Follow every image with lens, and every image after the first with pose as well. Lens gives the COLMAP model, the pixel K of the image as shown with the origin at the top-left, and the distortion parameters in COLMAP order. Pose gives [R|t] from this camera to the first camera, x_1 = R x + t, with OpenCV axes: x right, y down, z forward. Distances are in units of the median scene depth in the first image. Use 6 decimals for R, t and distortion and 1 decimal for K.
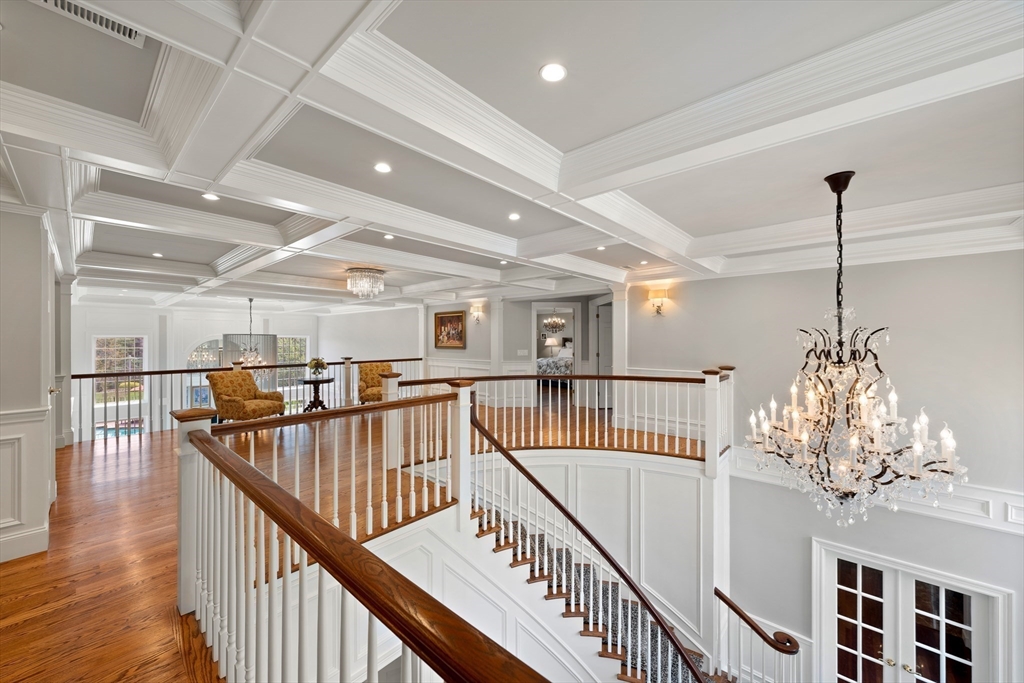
lens RADIAL K [[380.6, 0, 508.6], [0, 380.6, 341.6], [0, 0, 1]] dist [0.002689, 0.000065]
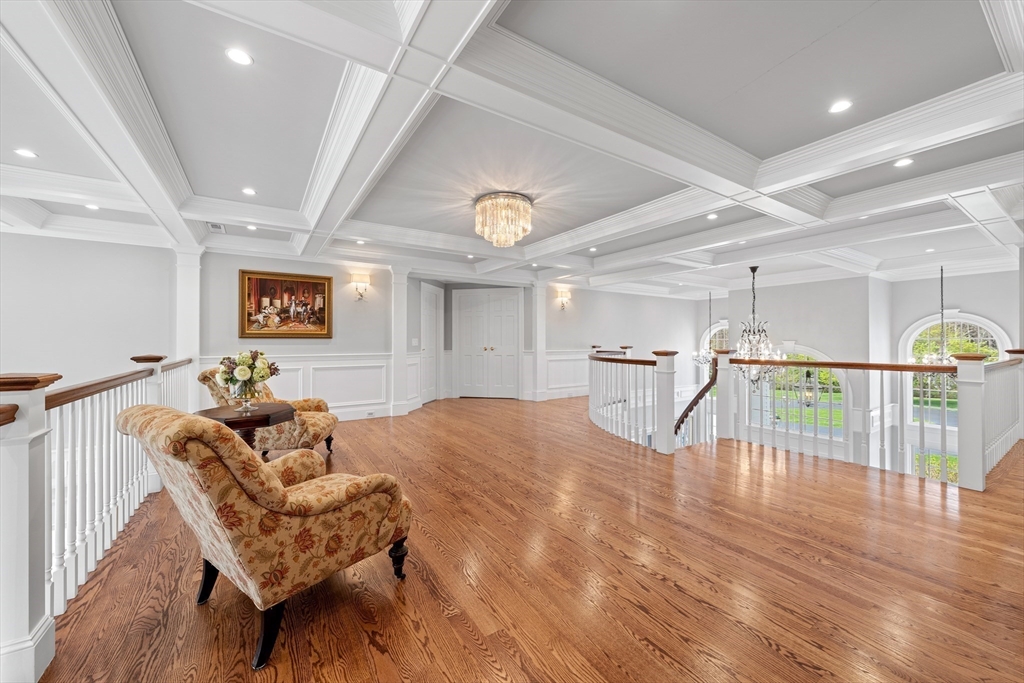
lens RADIAL K [[380.6, 0, 505.8], [0, 380.6, 334.6], [0, 0, 1]] dist [0.002689, 0.000065]
pose [[0.279004, -0.004601, 0.960279, -0.635437], [0.001992, 0.999989, 0.004213, 0.012066], [-0.960288, 0.000738, 0.279010, 0.546058]]
